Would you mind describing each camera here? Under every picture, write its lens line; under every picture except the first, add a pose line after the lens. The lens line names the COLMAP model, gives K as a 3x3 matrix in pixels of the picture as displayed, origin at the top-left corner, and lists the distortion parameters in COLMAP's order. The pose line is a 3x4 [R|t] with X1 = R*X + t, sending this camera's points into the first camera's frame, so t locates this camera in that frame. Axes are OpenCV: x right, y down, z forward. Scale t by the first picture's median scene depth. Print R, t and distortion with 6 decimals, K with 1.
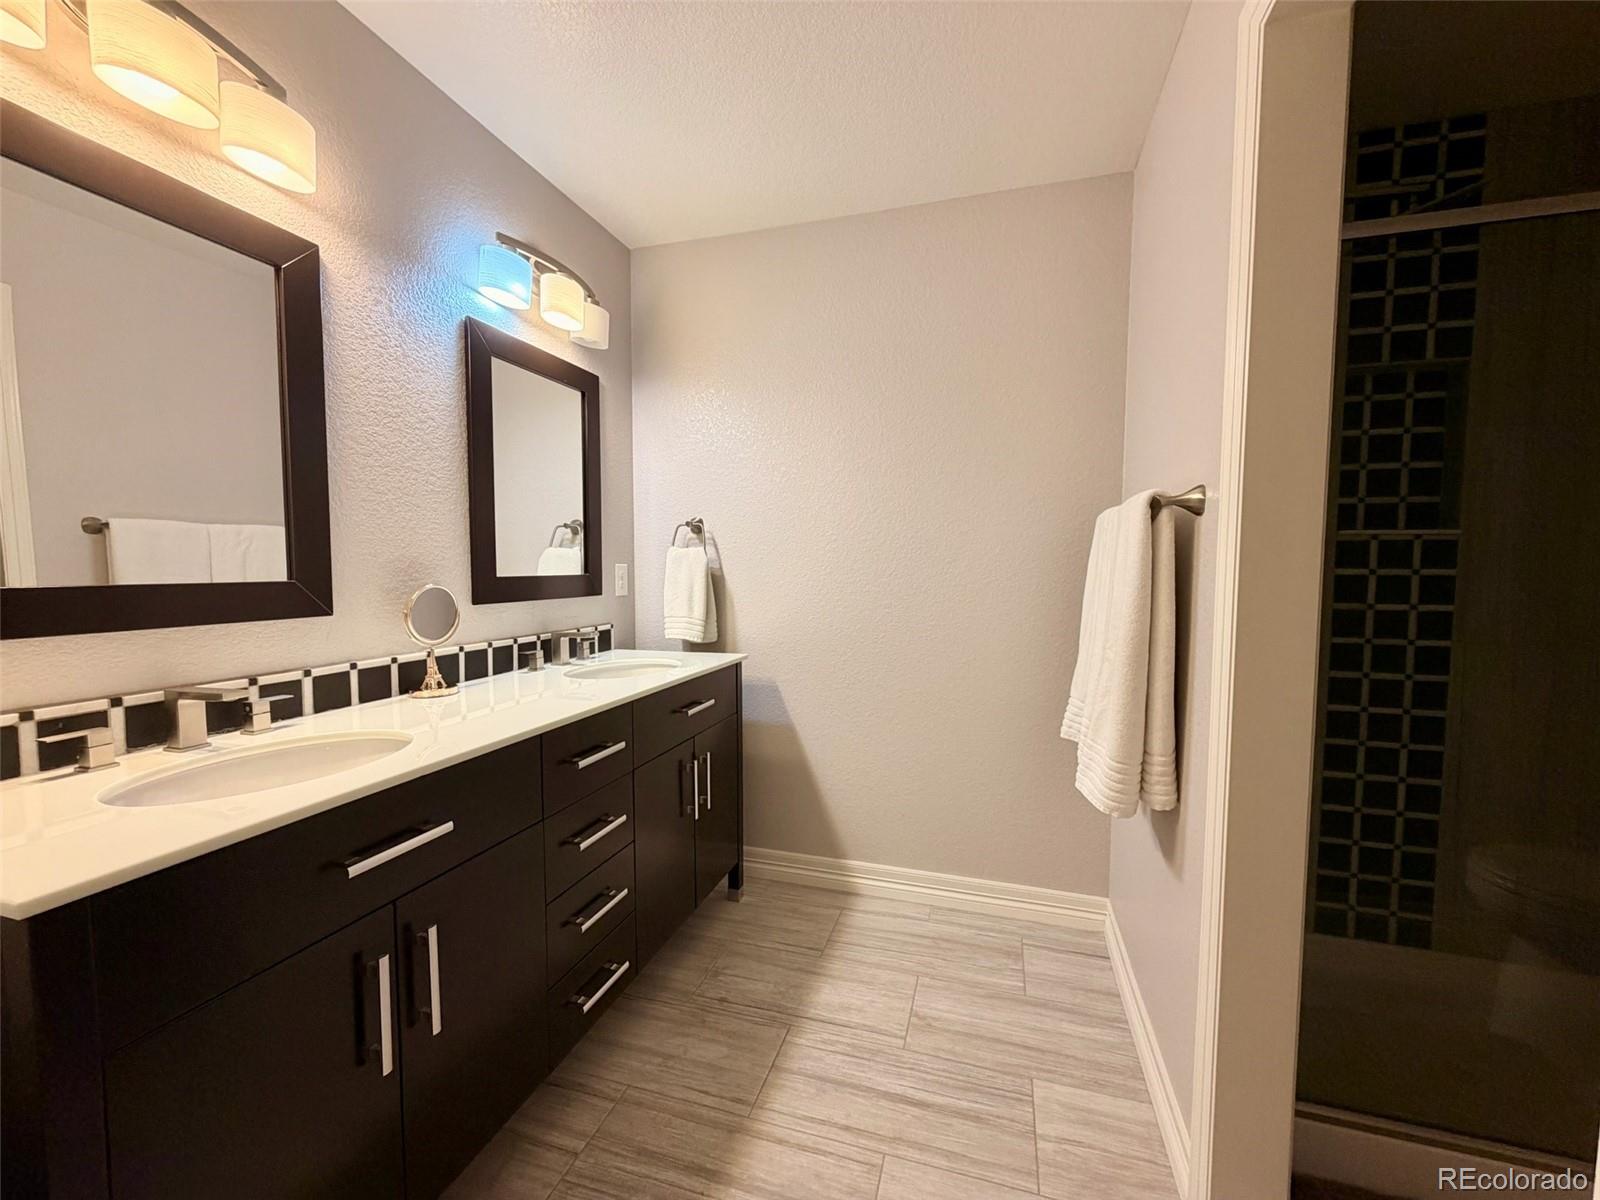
lens RADIAL K [[640.4, 0, 804.1], [0, 640.4, 602.9], [0, 0, 1]] dist [-0.000605, 0.000475]
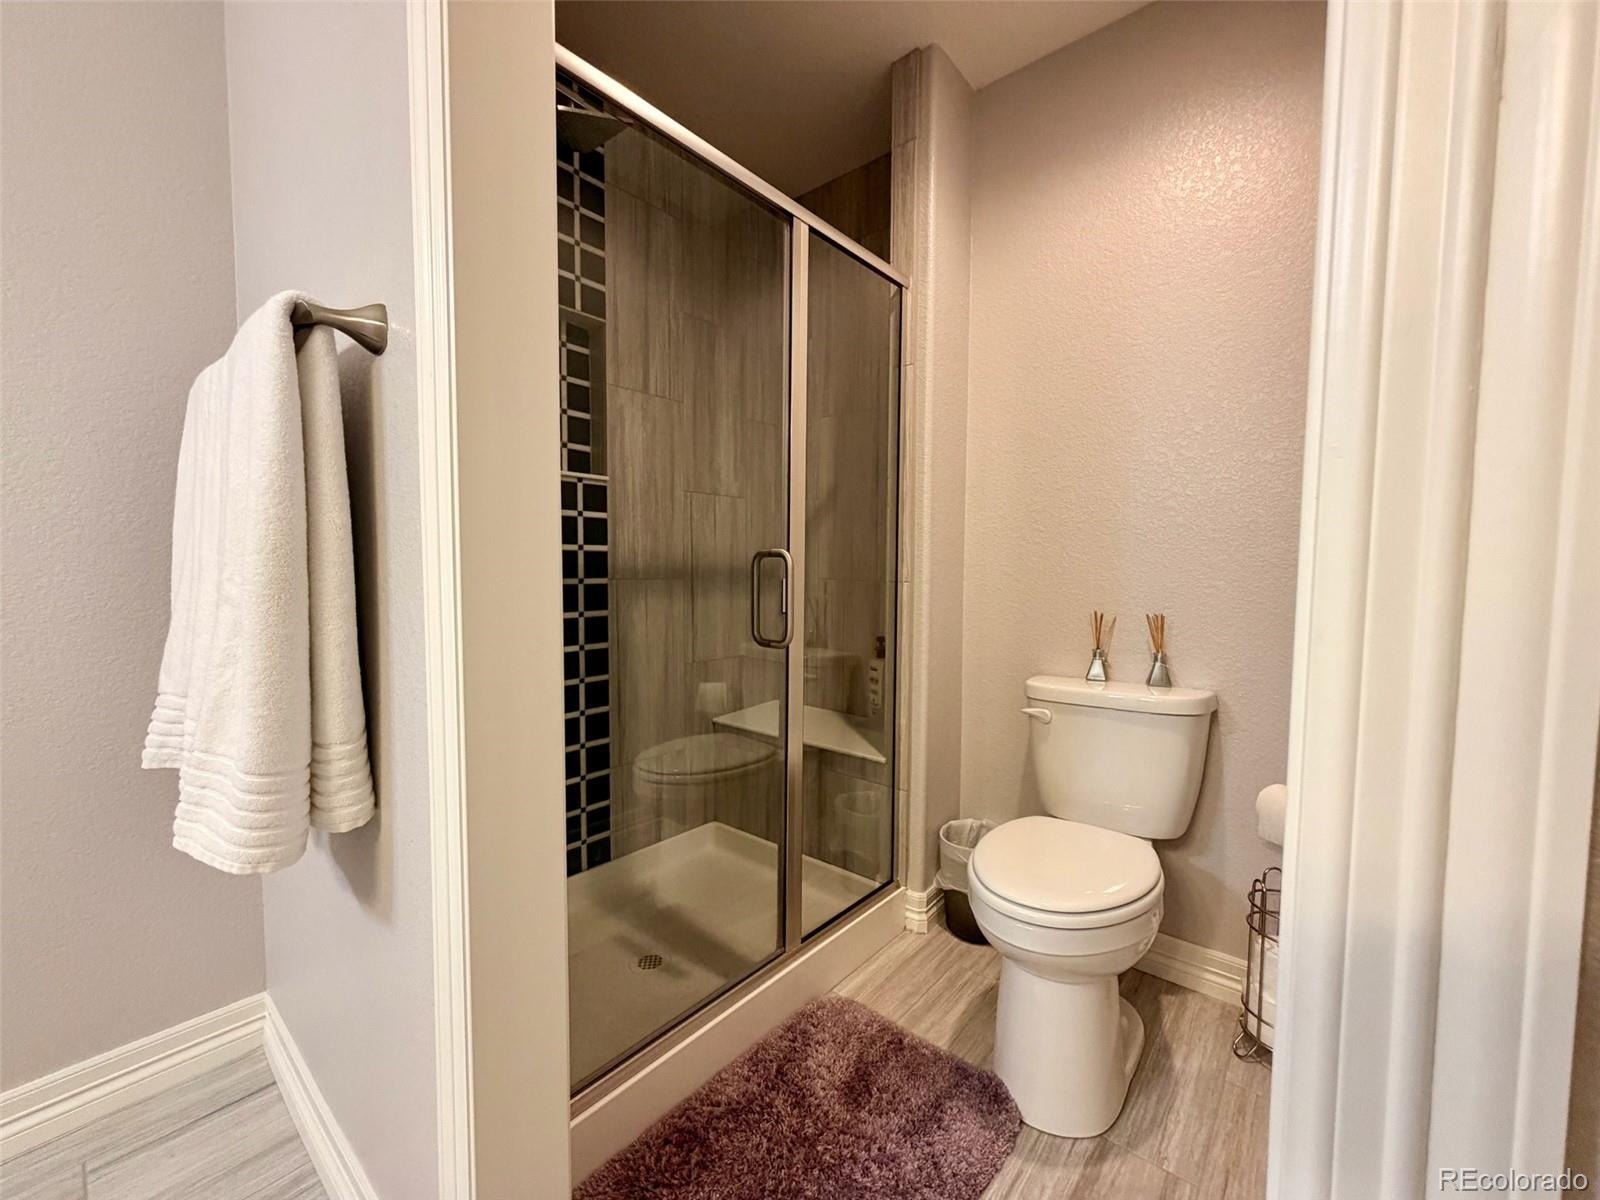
lens RADIAL K [[640.4, 0, 801.8], [0, 640.4, 600.7], [0, 0, 1]] dist [-0.000605, 0.000475]
pose [[0.395914, -0.053340, 0.916737, 0.166570], [0.050936, 0.998050, 0.036073, 0.097280], [-0.916874, 0.032413, 0.397859, 0.330145]]
